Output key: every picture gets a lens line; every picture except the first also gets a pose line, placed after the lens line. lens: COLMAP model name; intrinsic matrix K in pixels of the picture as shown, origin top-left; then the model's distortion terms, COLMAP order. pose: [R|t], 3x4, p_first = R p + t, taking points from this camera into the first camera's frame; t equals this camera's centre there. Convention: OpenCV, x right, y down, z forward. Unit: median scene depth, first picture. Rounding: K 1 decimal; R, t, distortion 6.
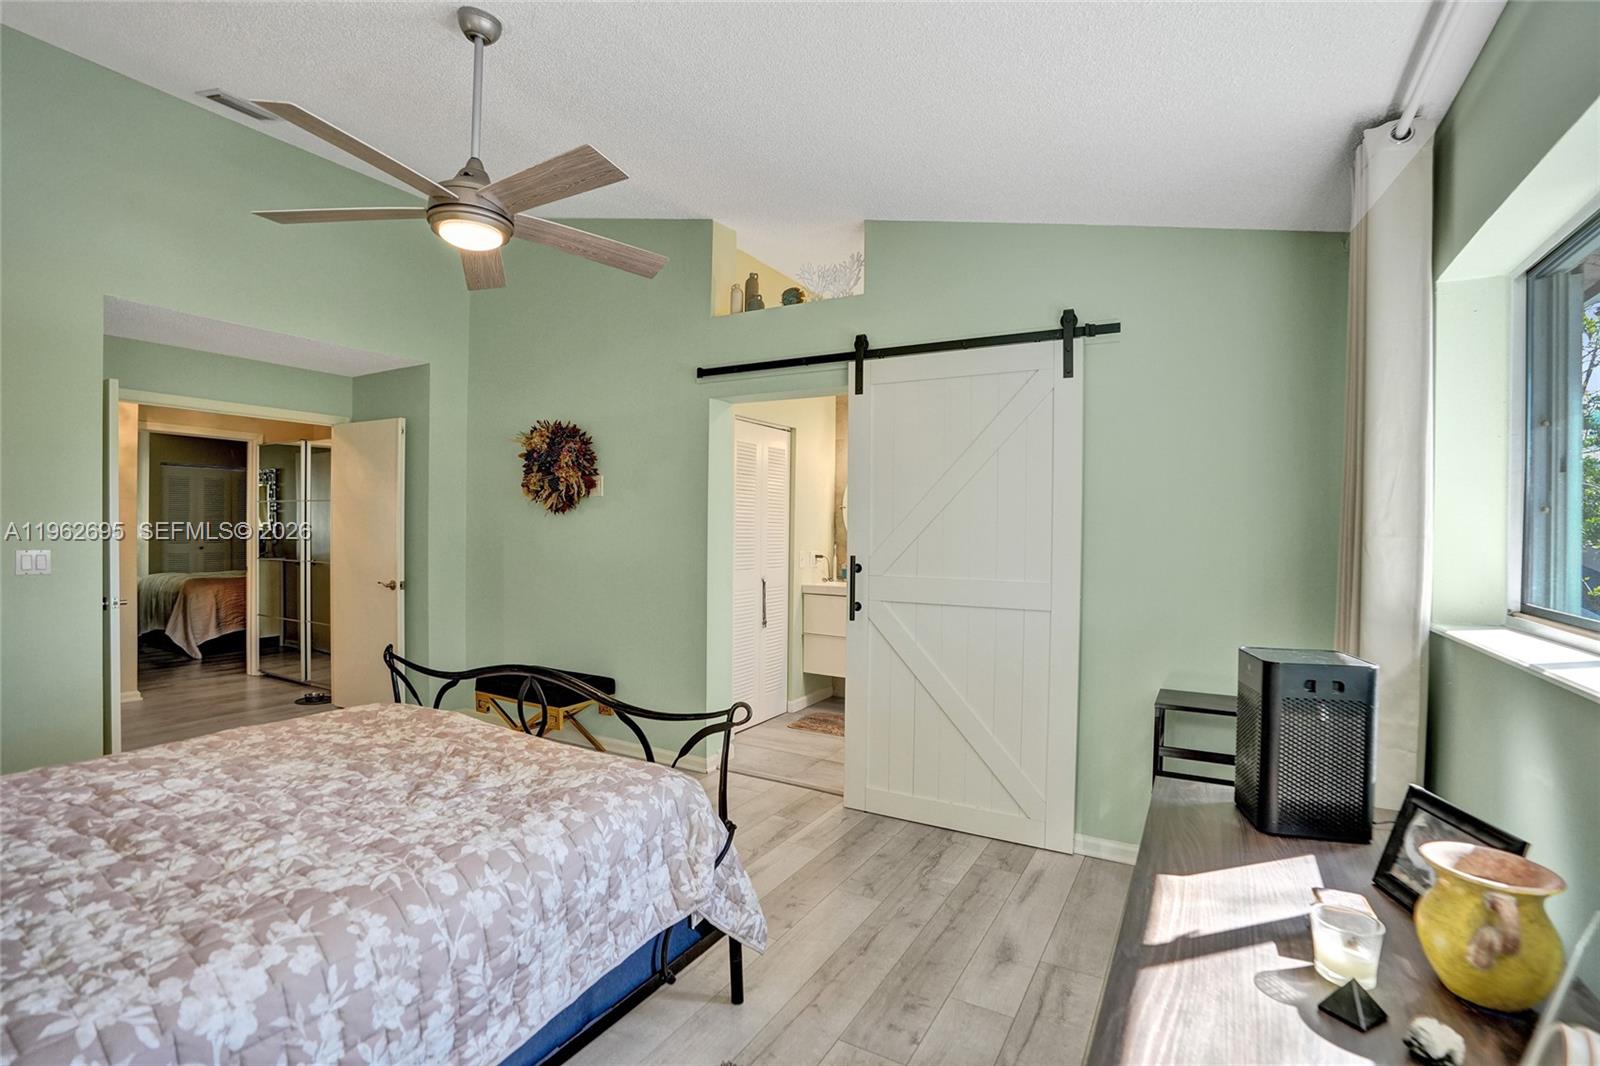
lens RADIAL K [[744.7, 0, 795.6], [0, 744.7, 526.7], [0, 0, 1]] dist [-0.041937, 0.017823]
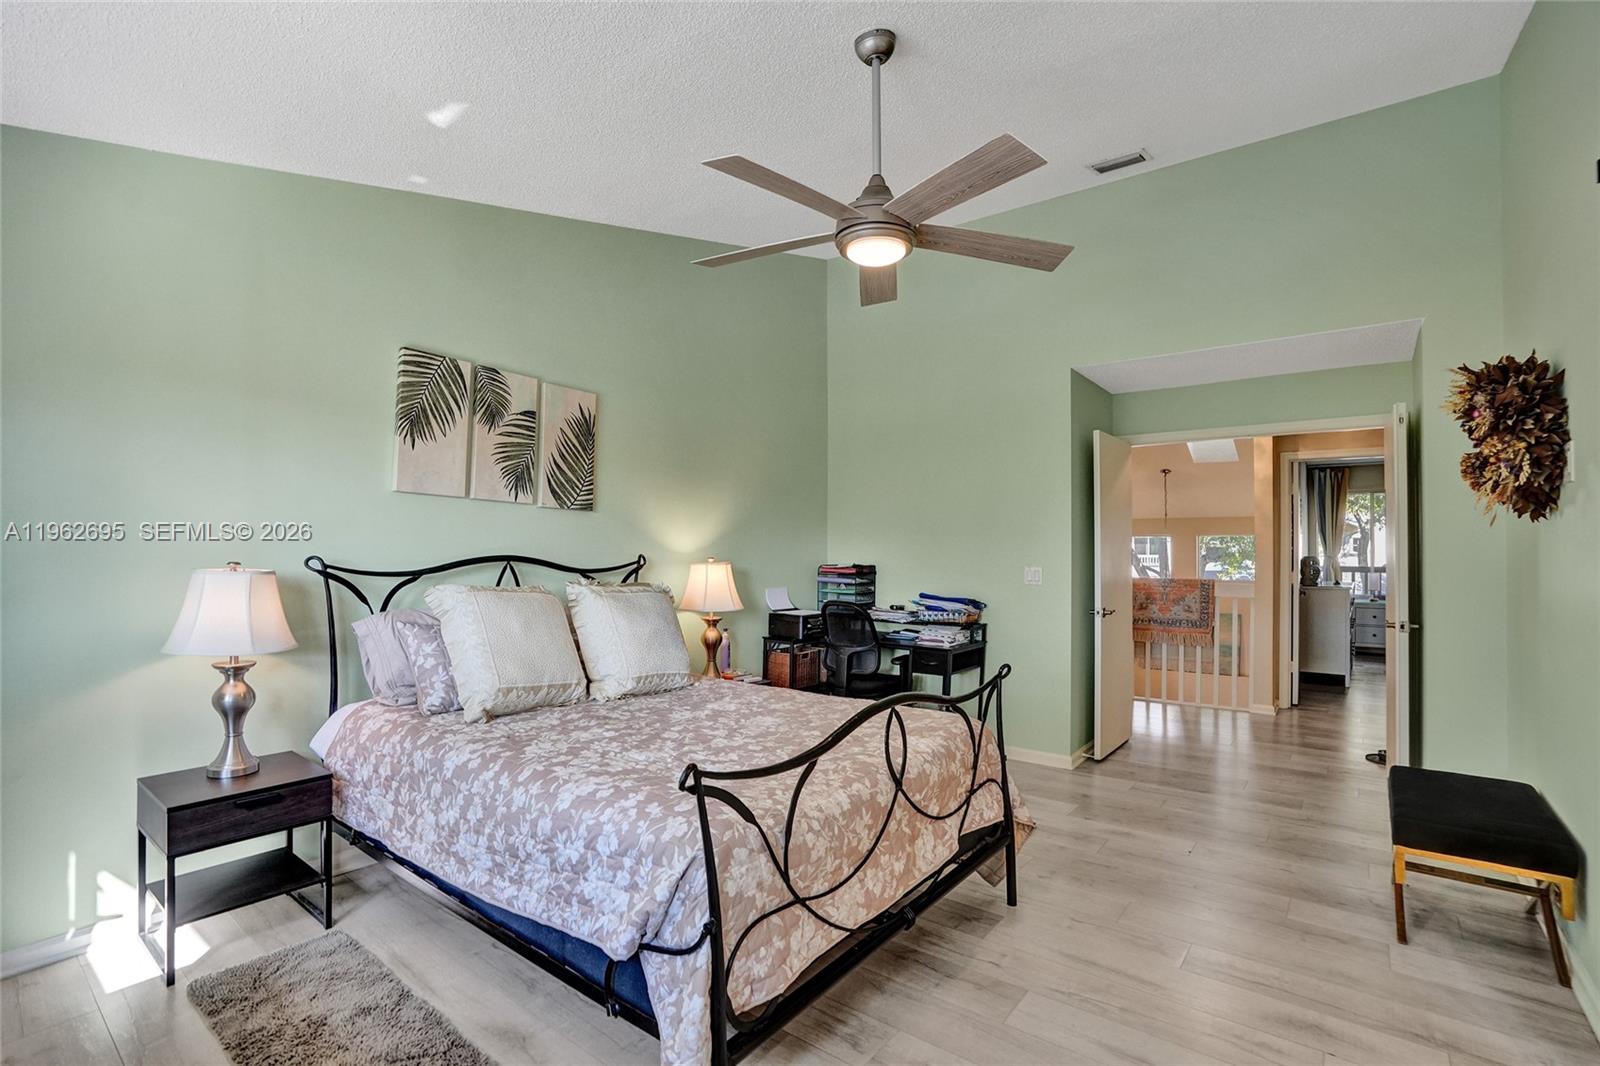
lens RADIAL K [[744.7, 0, 792.9], [0, 744.7, 530.2], [0, 0, 1]] dist [-0.041937, 0.017823]
pose [[-0.142738, -0.036504, -0.989087, 0.596610], [-0.001354, 0.999326, -0.036687, 0.021250], [0.989760, -0.003898, -0.142691, 1.078575]]
